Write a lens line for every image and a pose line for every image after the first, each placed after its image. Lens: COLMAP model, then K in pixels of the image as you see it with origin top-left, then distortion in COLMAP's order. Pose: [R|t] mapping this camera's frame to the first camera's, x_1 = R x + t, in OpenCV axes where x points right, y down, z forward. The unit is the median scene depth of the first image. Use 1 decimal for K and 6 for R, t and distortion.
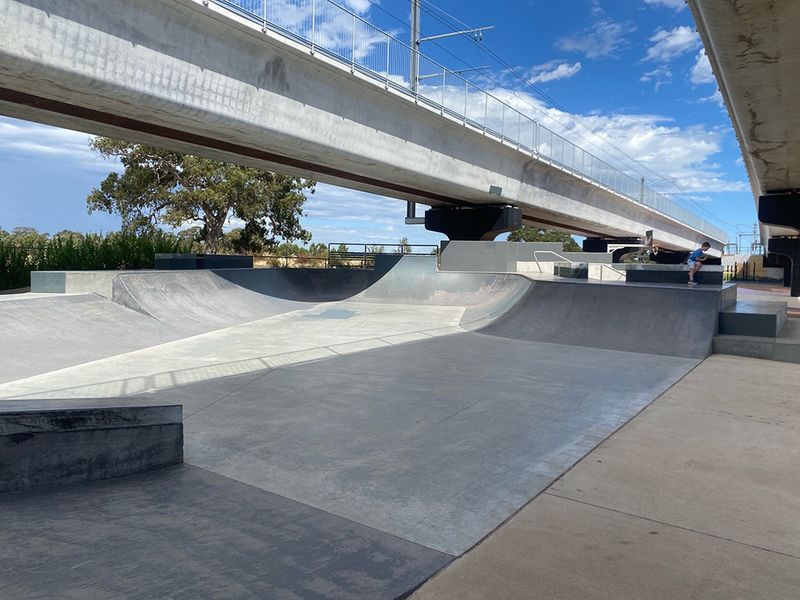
lens RADIAL K [[614.0, 0, 400.0], [0, 614.0, 300.0], [0, 0, 1]] dist [0.003132, 0.006039]
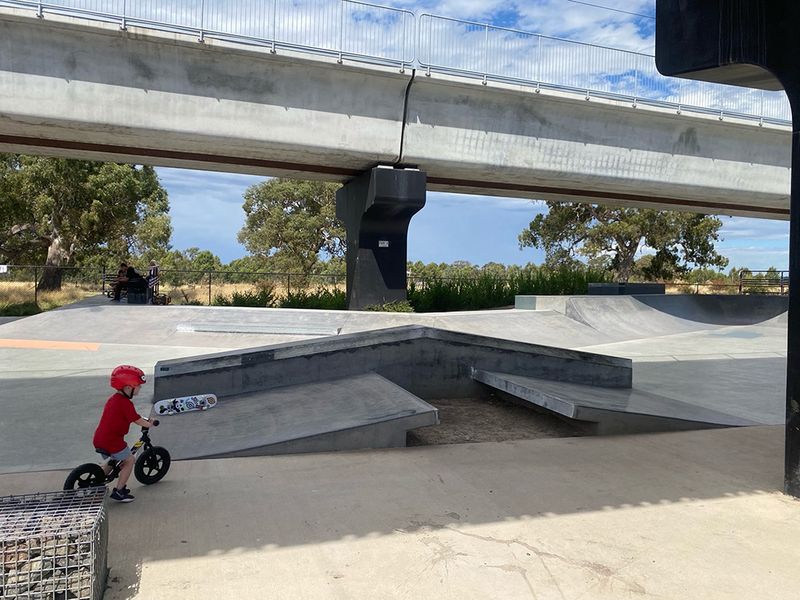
lens RADIAL K [[614.0, 0, 400.0], [0, 614.0, 300.0], [0, 0, 1]] dist [0.003132, 0.006039]
pose [[0.803205, 0.005618, -0.595676, 0.022851], [-0.031796, 0.998934, -0.033451, 0.006359], [0.594854, 0.045808, 0.802528, -0.104802]]
